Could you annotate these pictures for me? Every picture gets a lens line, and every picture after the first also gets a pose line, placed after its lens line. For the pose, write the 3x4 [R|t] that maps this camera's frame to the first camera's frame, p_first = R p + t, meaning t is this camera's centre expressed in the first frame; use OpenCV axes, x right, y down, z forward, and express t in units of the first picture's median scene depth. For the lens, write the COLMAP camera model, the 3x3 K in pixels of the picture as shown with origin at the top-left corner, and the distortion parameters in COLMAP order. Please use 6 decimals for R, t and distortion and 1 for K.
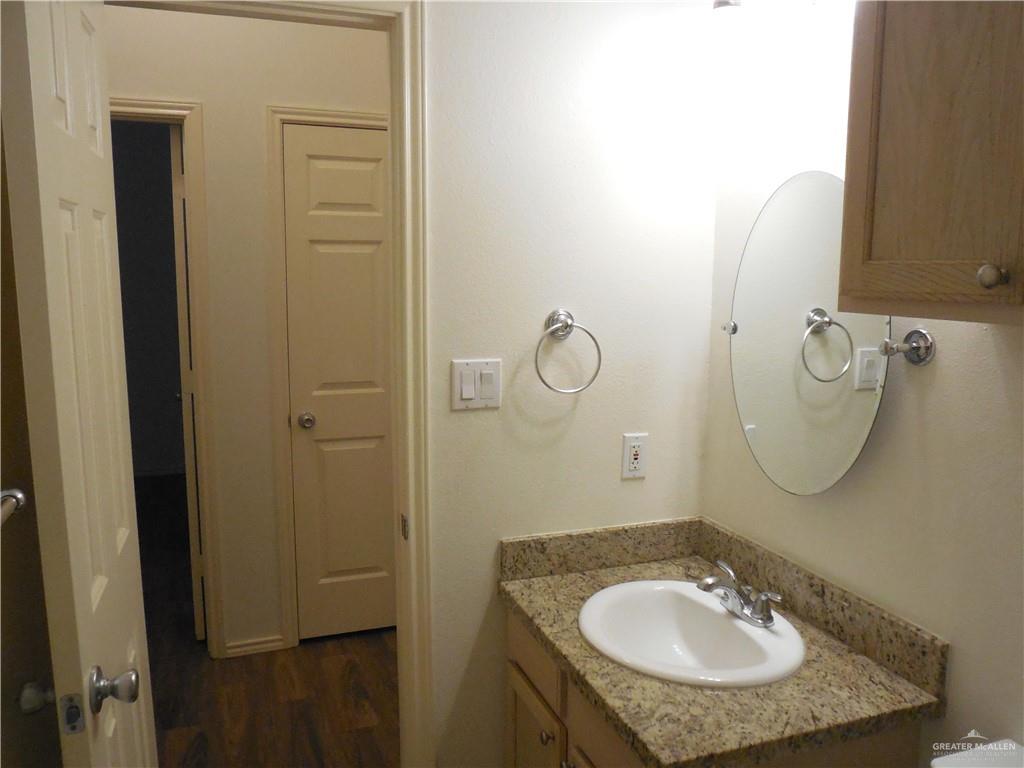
lens RADIAL K [[801.2, 0, 512.0], [0, 801.2, 384.0], [0, 0, 1]] dist [-0.082947, 0.052098]
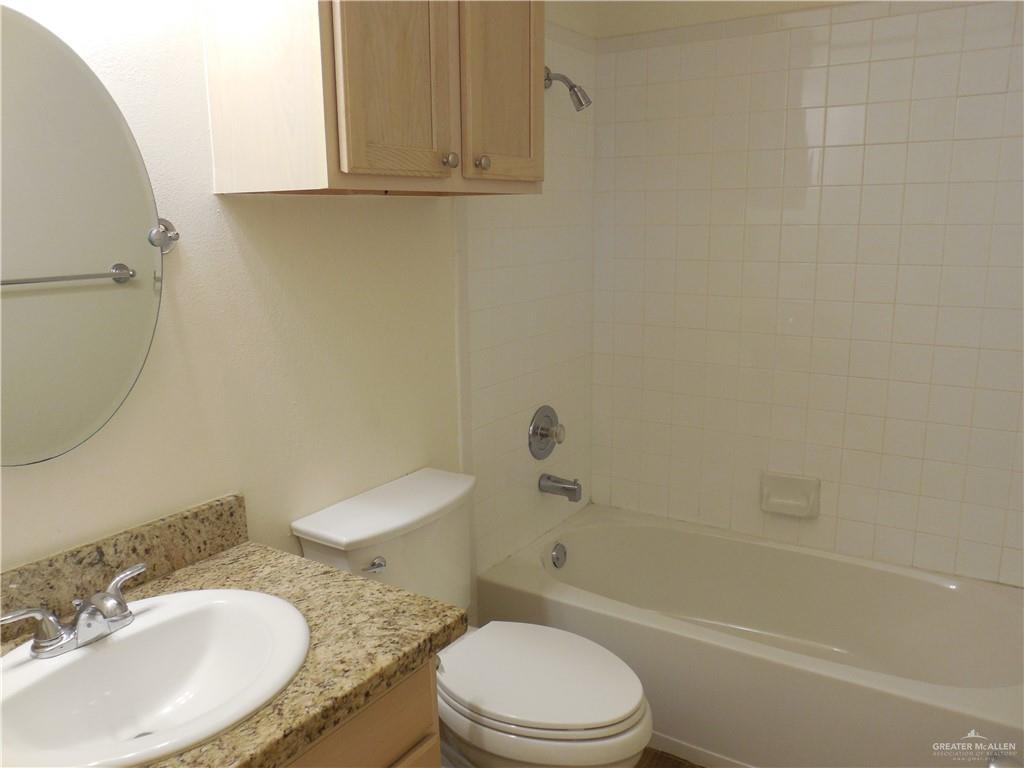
lens RADIAL K [[801.2, 0, 512.0], [0, 801.2, 384.0], [0, 0, 1]] dist [-0.082947, 0.052098]
pose [[-0.594881, -0.158966, 0.787938, -0.533023], [0.125912, 0.949720, 0.286667, -0.094500], [-0.793891, 0.269744, -0.544954, 1.193773]]
